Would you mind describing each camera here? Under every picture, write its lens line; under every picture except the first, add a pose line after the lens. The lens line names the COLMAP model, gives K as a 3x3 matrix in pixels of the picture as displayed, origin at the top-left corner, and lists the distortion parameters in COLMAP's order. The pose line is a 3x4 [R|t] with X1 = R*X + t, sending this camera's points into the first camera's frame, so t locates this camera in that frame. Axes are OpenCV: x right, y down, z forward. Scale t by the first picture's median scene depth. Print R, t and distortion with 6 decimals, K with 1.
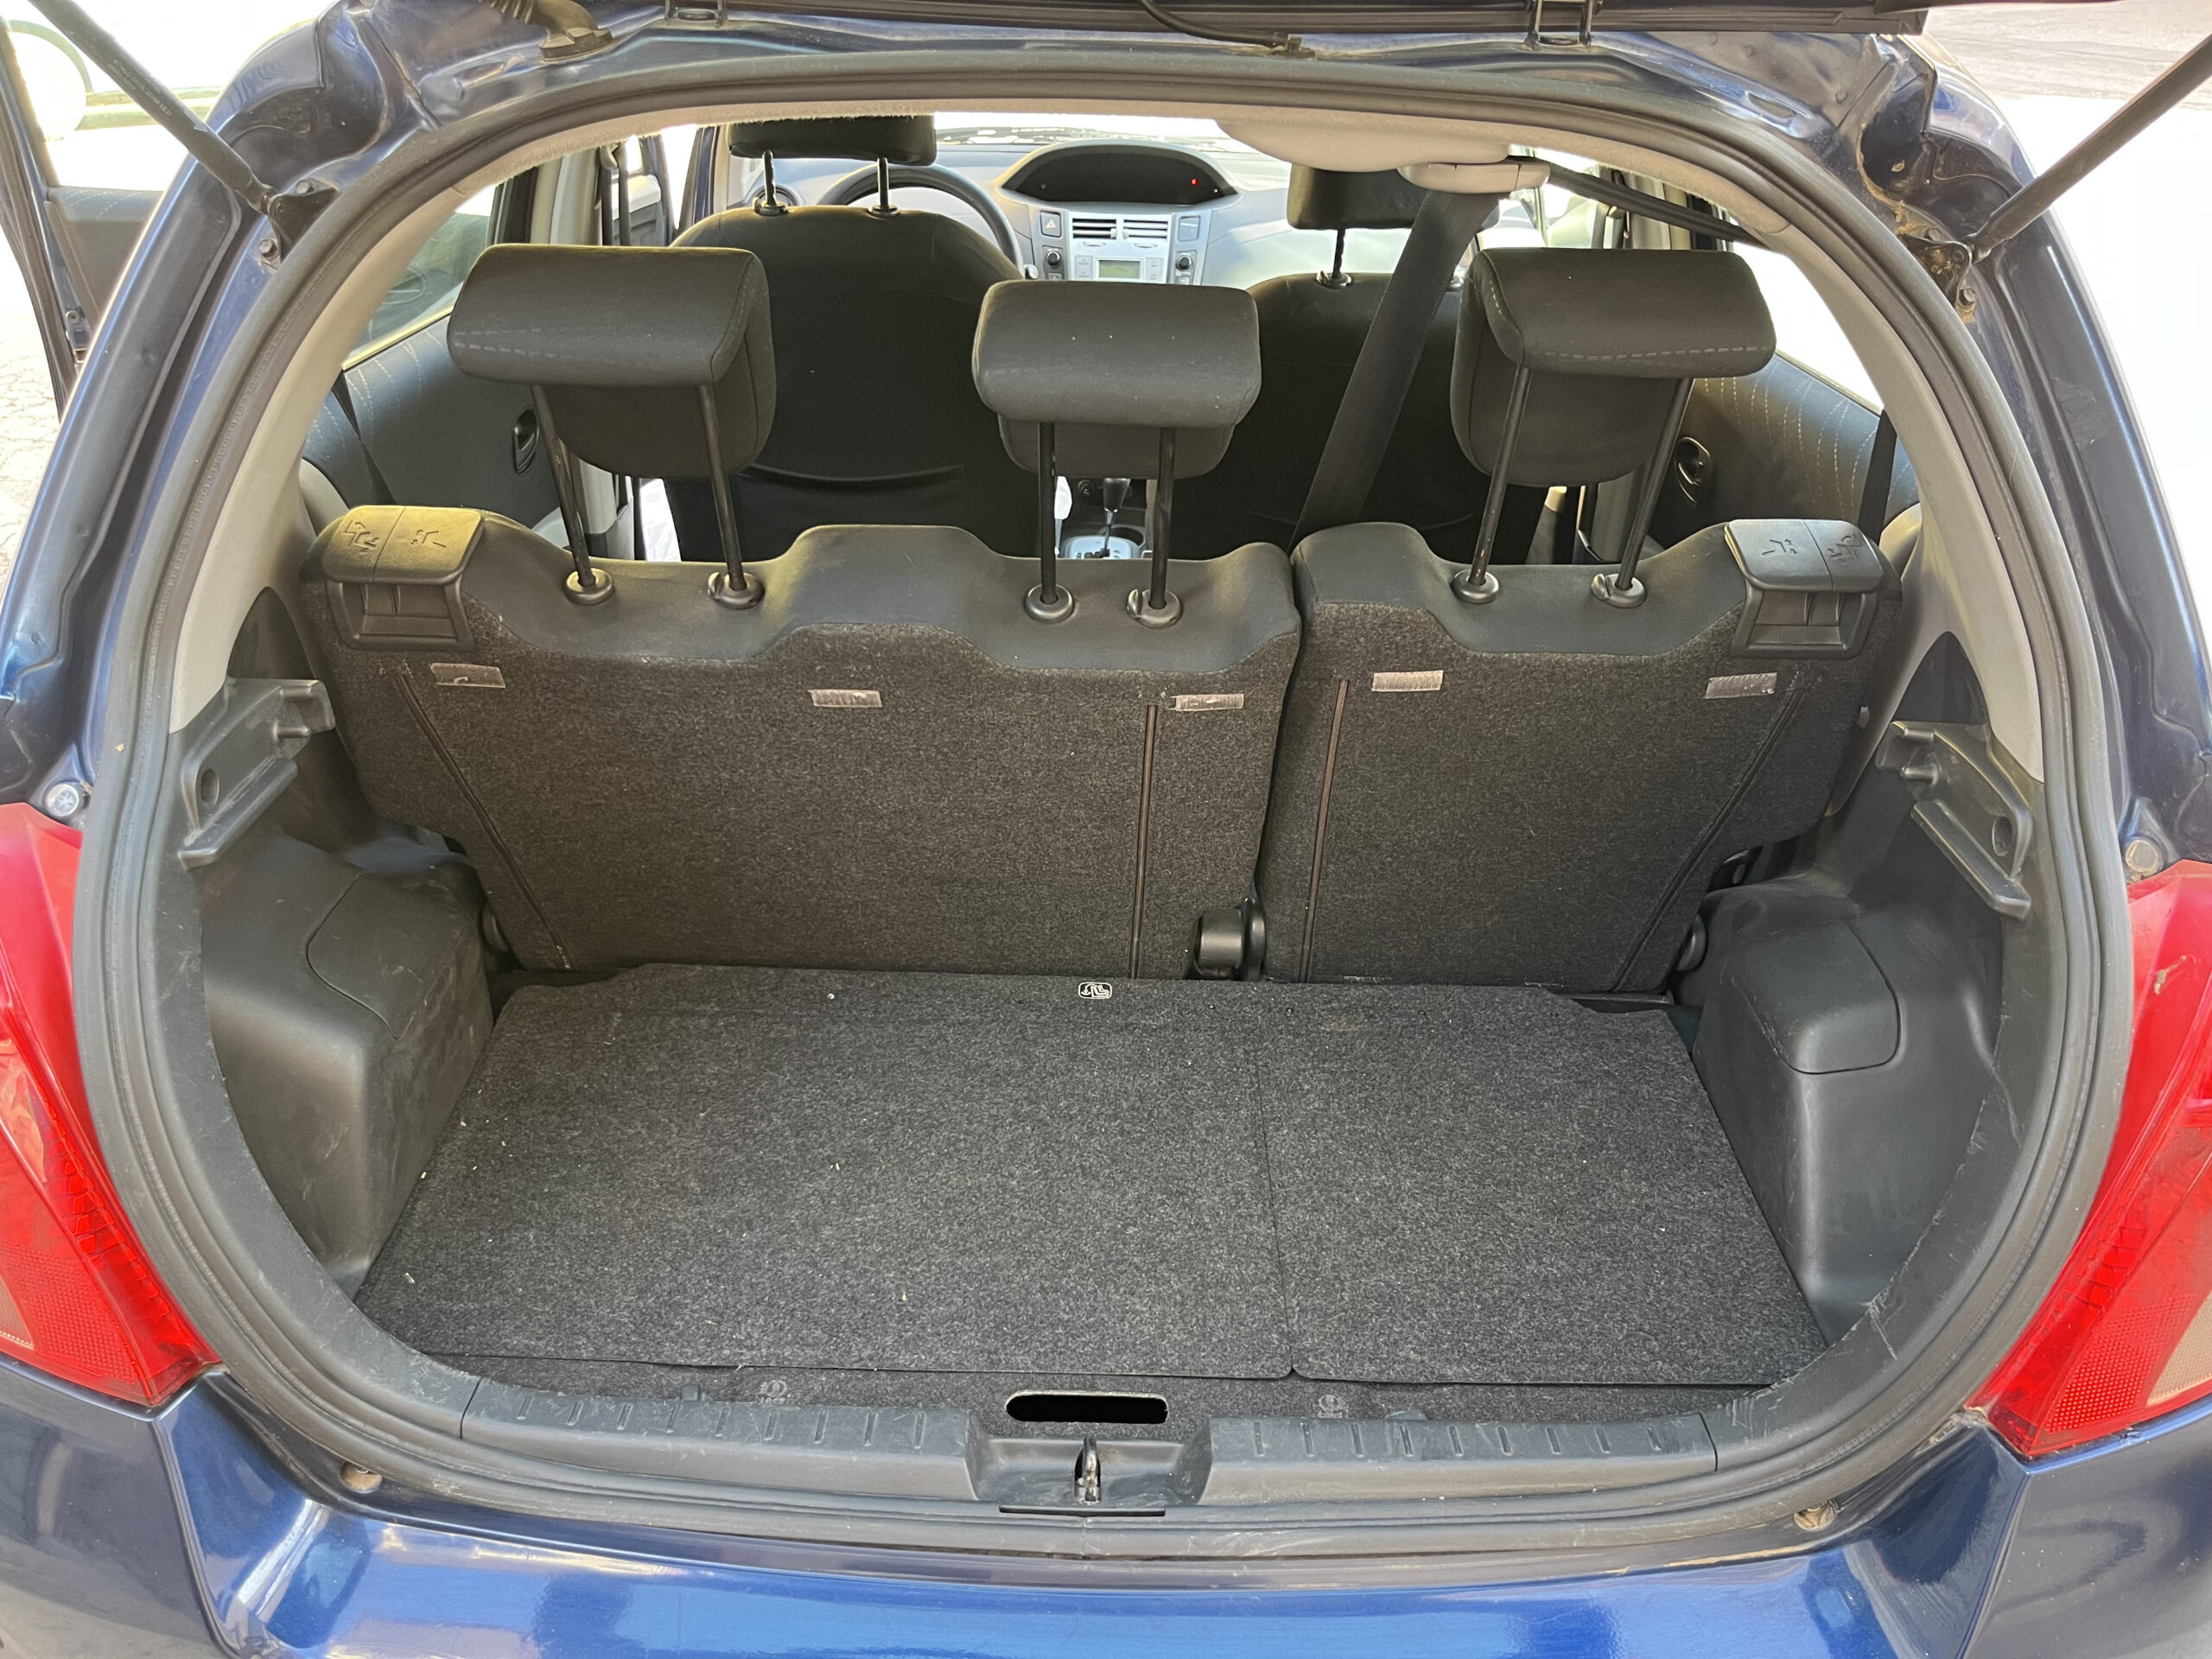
lens RADIAL K [[1689.6, 0, 1100.5], [0, 1689.6, 804.1], [0, 0, 1]] dist [0.058030, -0.074879]
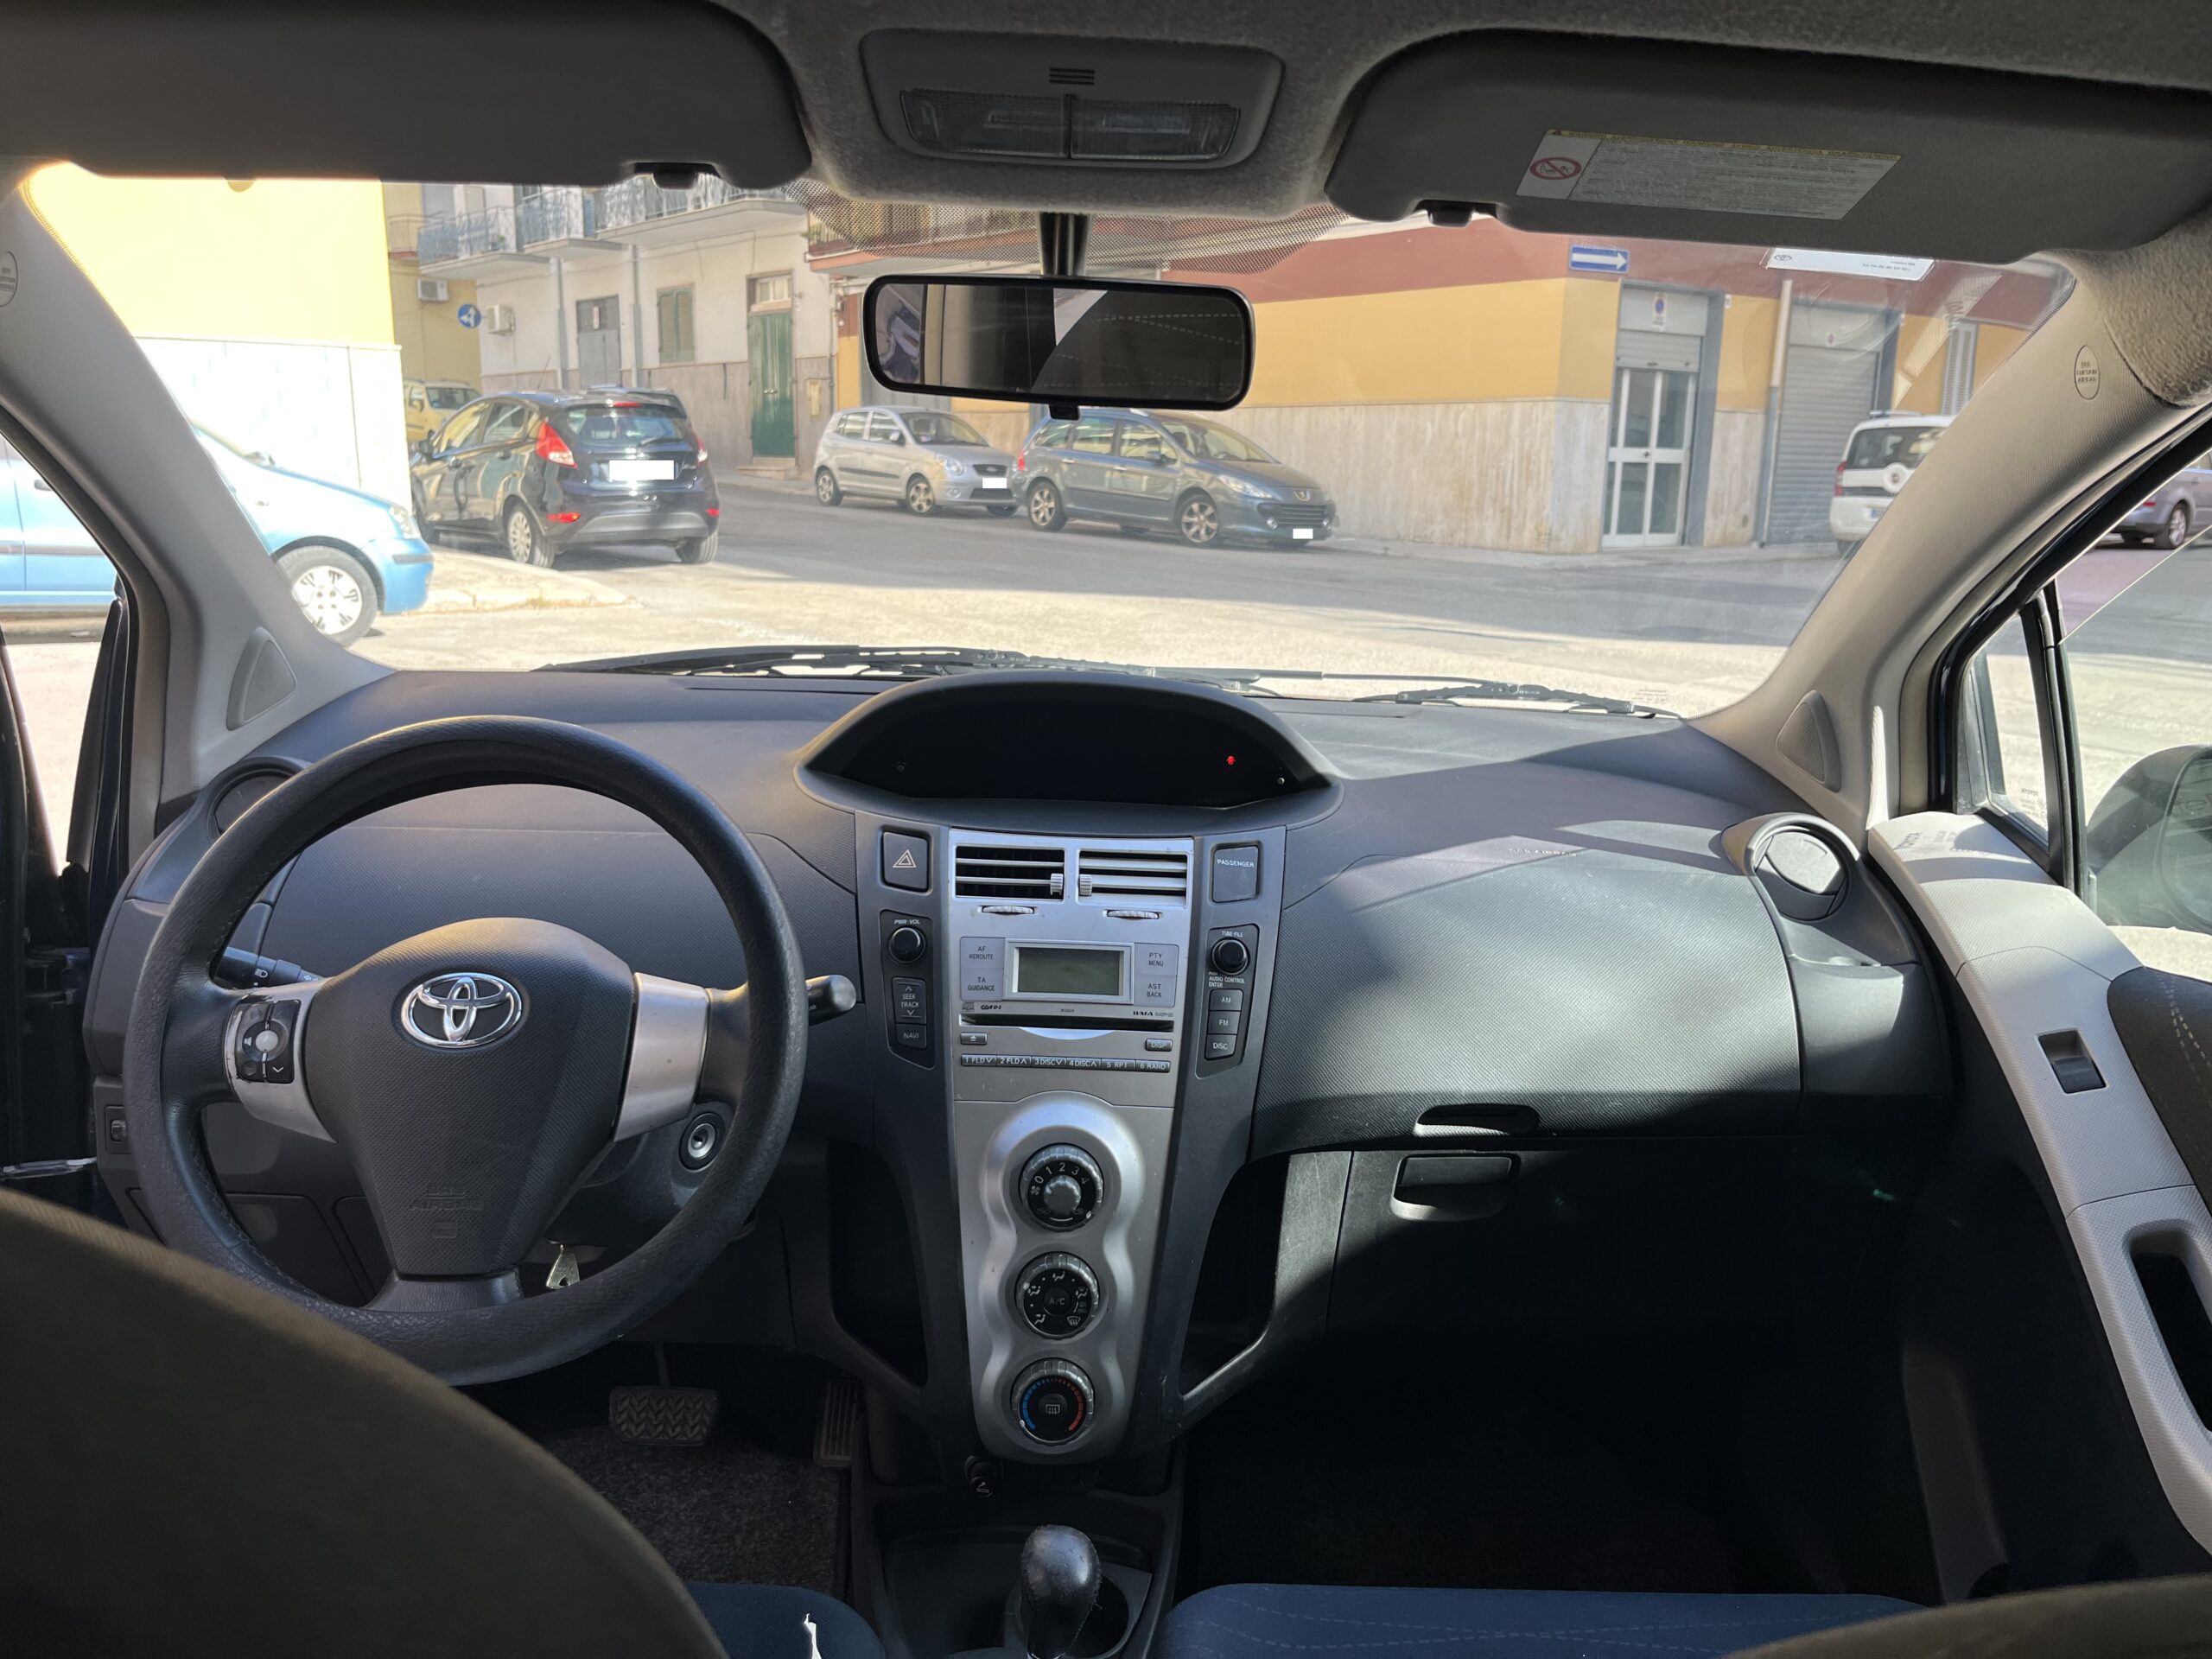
lens RADIAL K [[1689.6, 0, 1100.5], [0, 1689.6, 804.1], [0, 0, 1]] dist [0.058030, -0.074879]
pose [[0.998900, 0.011278, 0.045511, -0.000538], [0.002436, 0.956848, -0.290579, -0.234765], [-0.046824, 0.290370, 0.955768, 0.601577]]
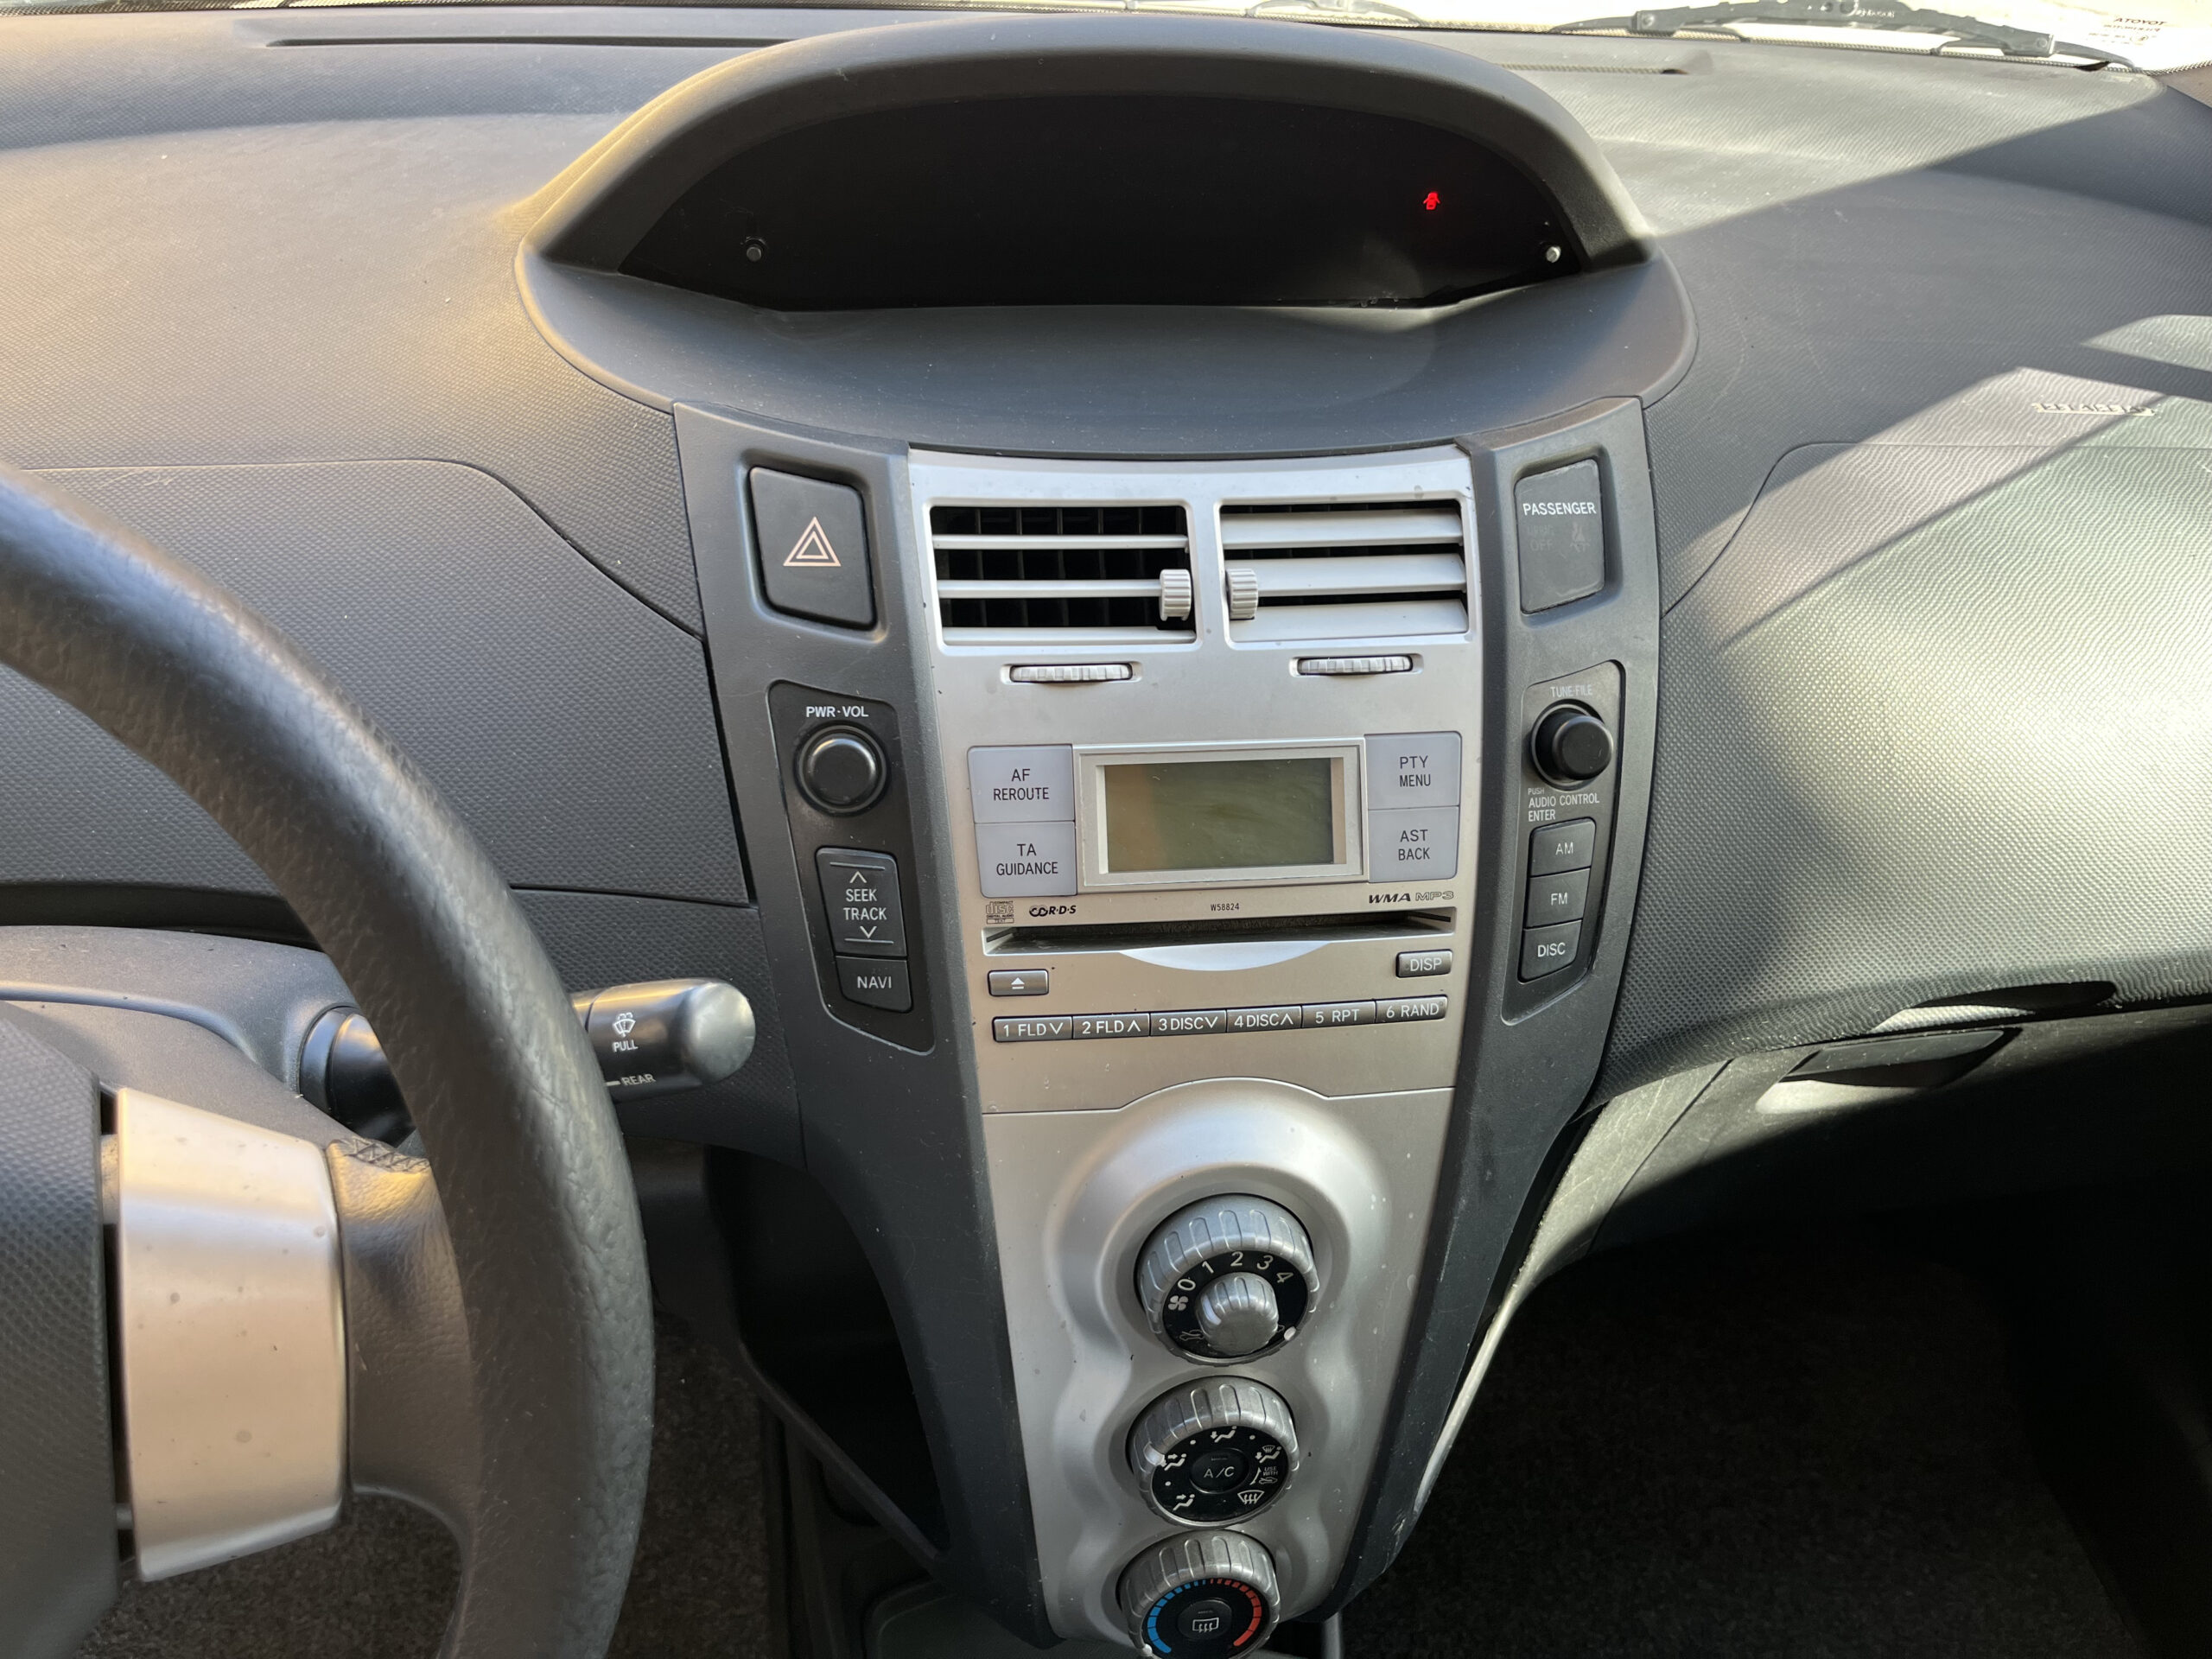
lens RADIAL K [[1660.1, 0, 1079.2], [0, 1660.1, 857.9], [0, 0, 1]] dist [0.058770, -0.087979]
pose [[0.989932, -0.066441, 0.124980, -0.025573], [0.049223, 0.989467, 0.136131, -0.331920], [-0.132709, -0.128608, 0.982776, 0.826542]]
